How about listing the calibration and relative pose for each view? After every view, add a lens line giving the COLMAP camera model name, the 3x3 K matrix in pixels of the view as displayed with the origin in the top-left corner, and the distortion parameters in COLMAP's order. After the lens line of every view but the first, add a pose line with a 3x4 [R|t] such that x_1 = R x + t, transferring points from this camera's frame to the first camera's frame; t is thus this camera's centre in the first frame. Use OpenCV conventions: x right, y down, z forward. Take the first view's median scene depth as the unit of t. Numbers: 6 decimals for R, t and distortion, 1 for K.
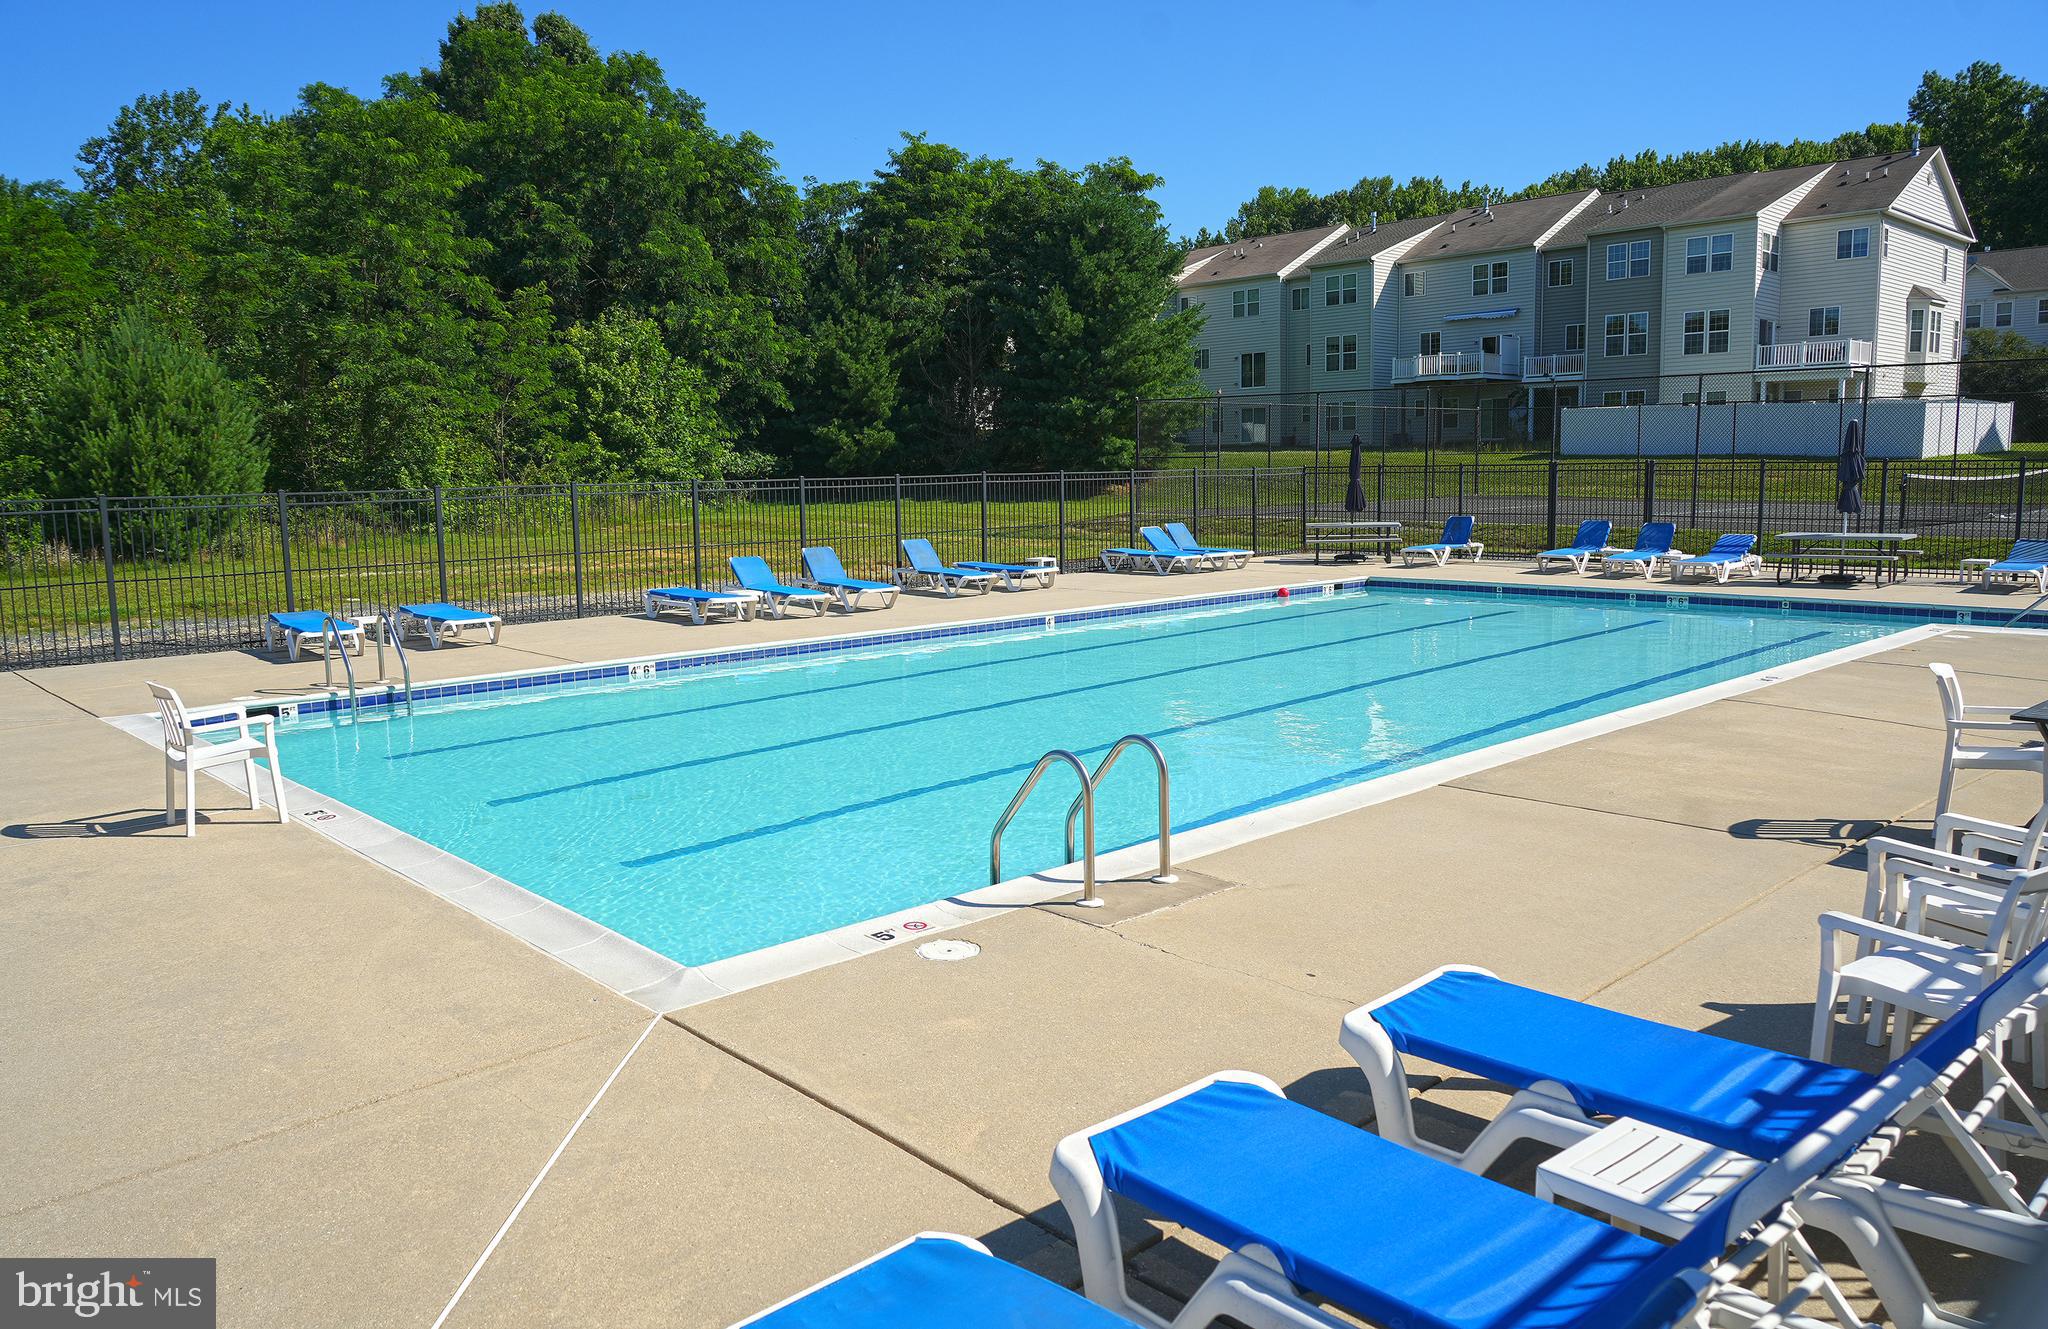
lens RADIAL K [[1469.2, 0, 1023.4], [0, 1469.2, 662.6], [0, 0, 1]] dist [-0.002134, -0.002719]
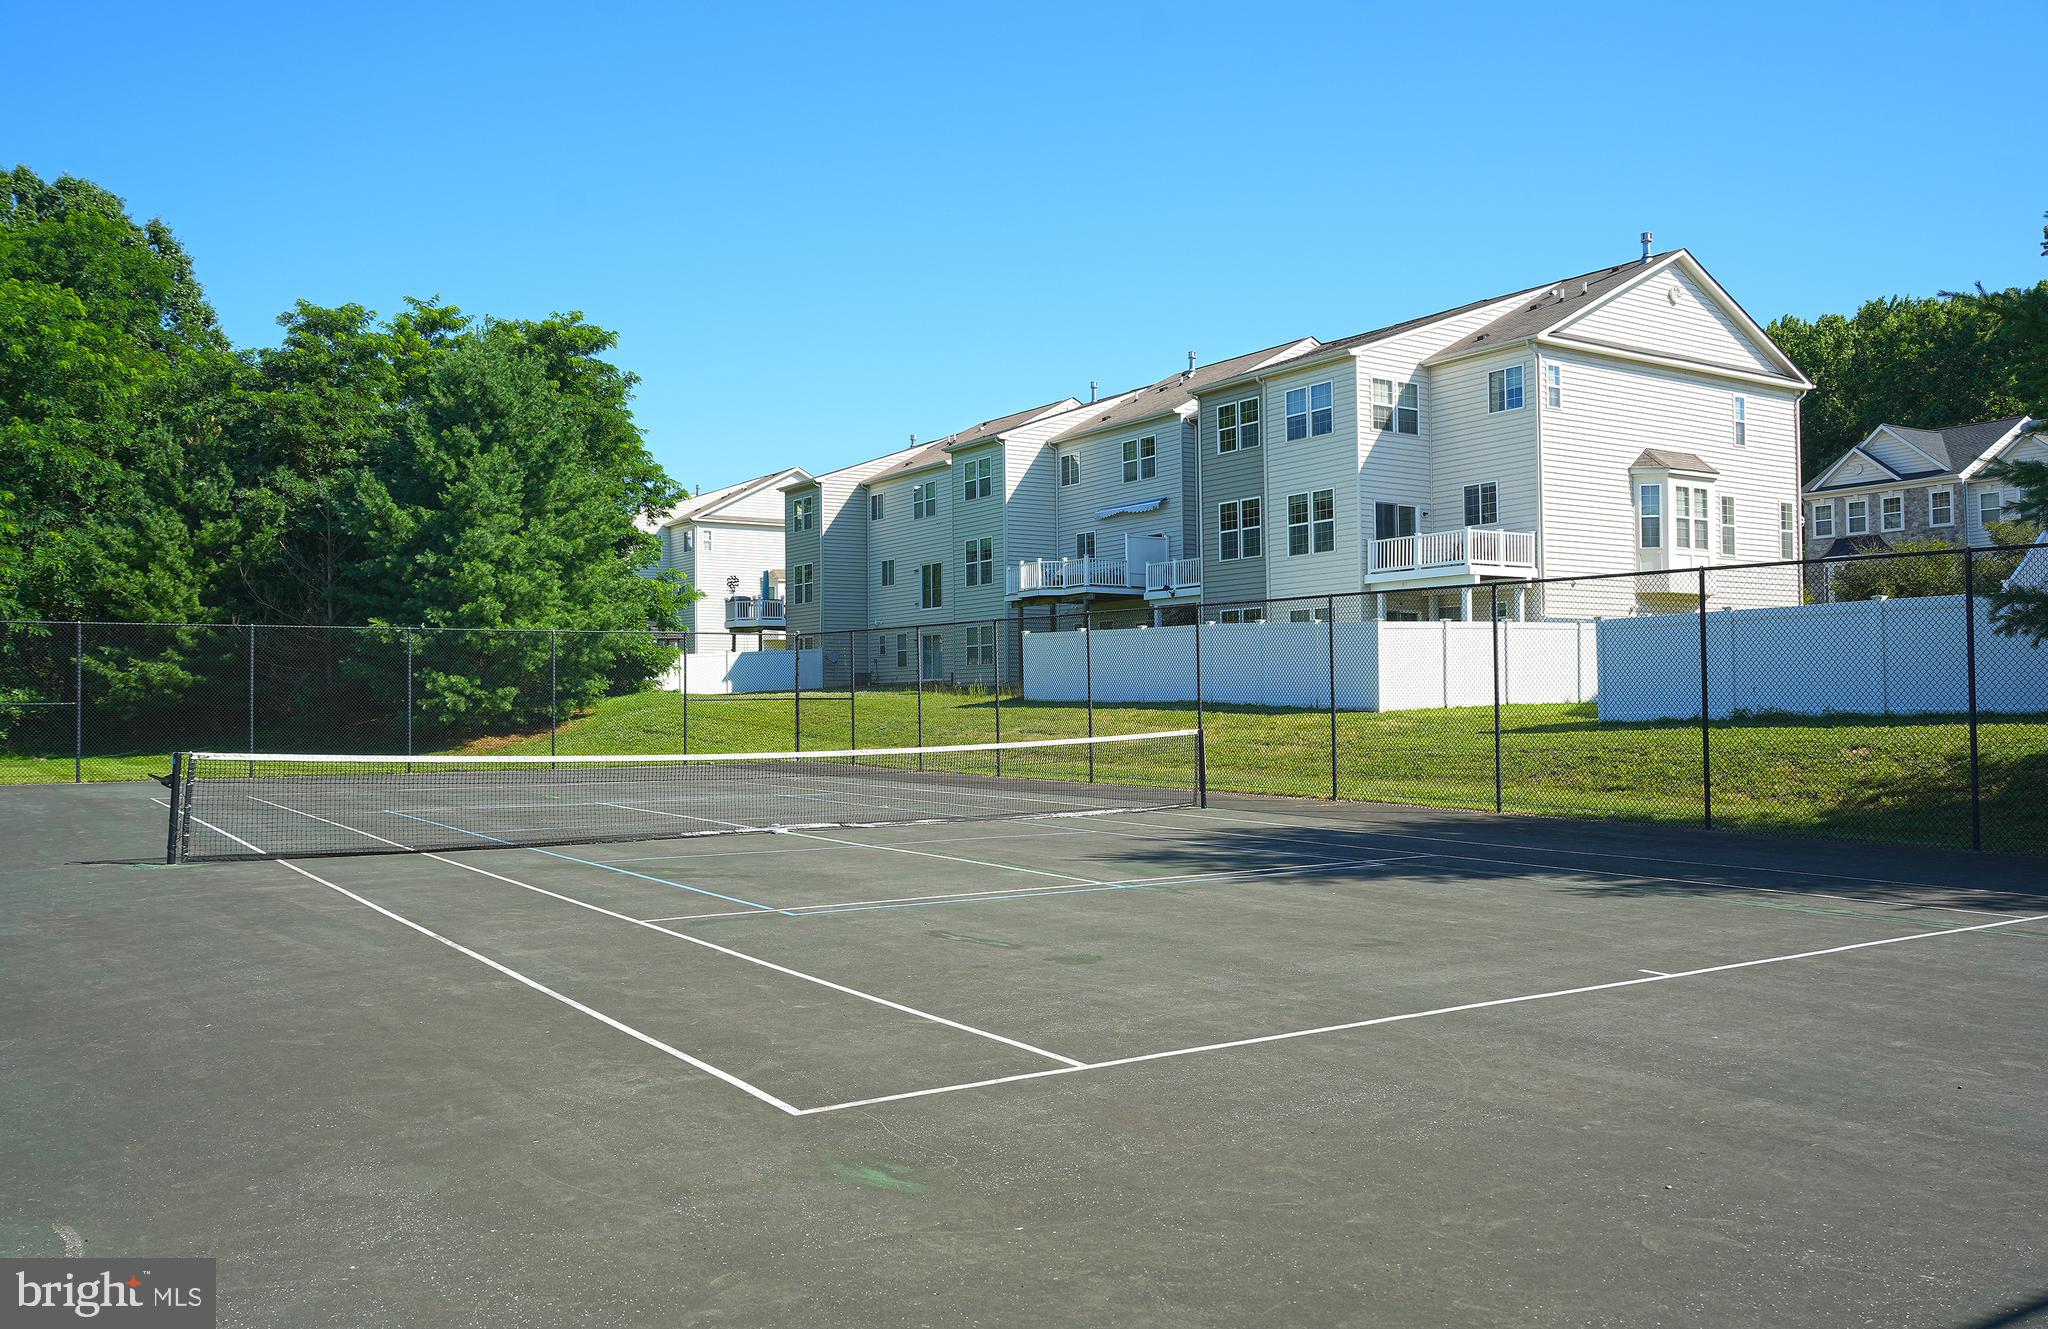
lens RADIAL K [[1660.1, 0, 1025.8], [0, 1660.1, 662.3], [0, 0, 1]] dist [0.008691, -0.000262]
pose [[0.984274, 0.001681, -0.176641, 0.470556], [-0.029616, 0.987372, -0.155628, -0.036945], [0.174149, 0.158412, 0.971894, 0.237707]]
